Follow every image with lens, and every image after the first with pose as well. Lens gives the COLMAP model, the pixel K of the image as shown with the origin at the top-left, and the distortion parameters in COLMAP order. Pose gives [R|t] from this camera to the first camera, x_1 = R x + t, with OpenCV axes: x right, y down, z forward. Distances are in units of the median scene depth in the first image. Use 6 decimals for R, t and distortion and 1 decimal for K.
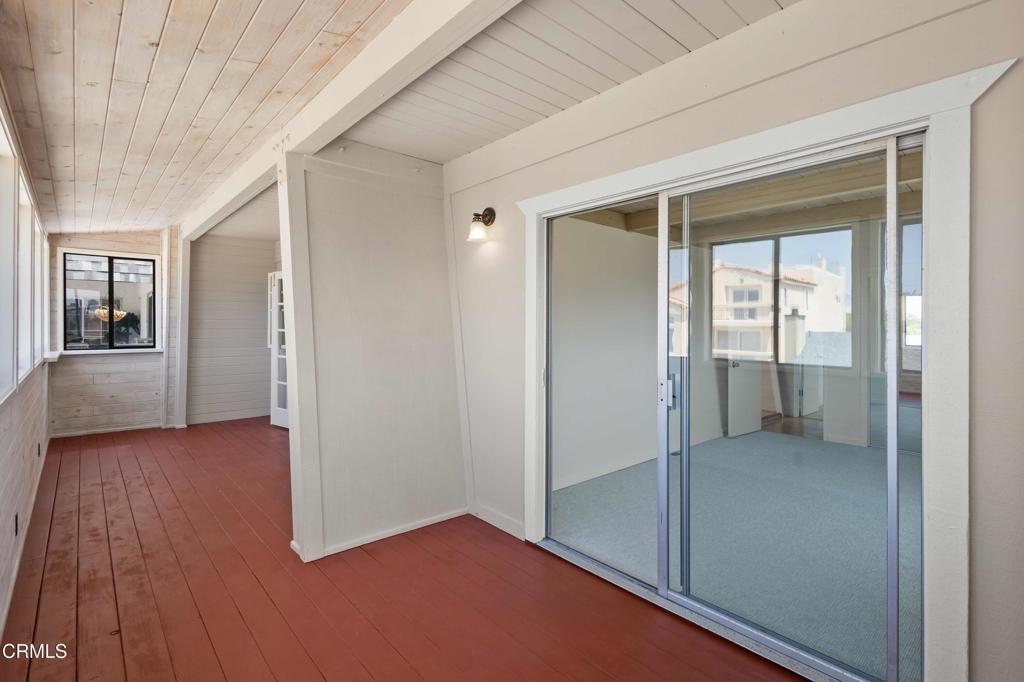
lens RADIAL K [[474.6, 0, 509.9], [0, 474.6, 332.2], [0, 0, 1]] dist [0.009052, -0.000873]
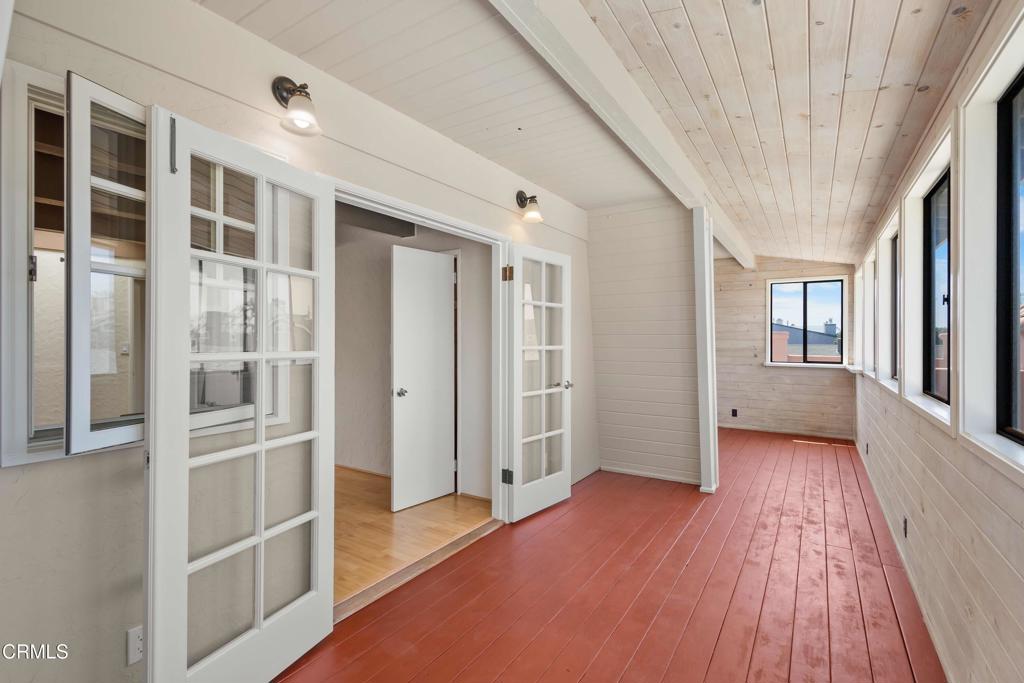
lens RADIAL K [[474.6, 0, 509.9], [0, 474.6, 332.7], [0, 0, 1]] dist [0.009052, -0.000873]
pose [[-0.263880, -0.005392, 0.964540, -1.891420], [-0.004490, 0.999980, 0.004362, -0.040806], [-0.964545, -0.003180, -0.263899, 2.215559]]
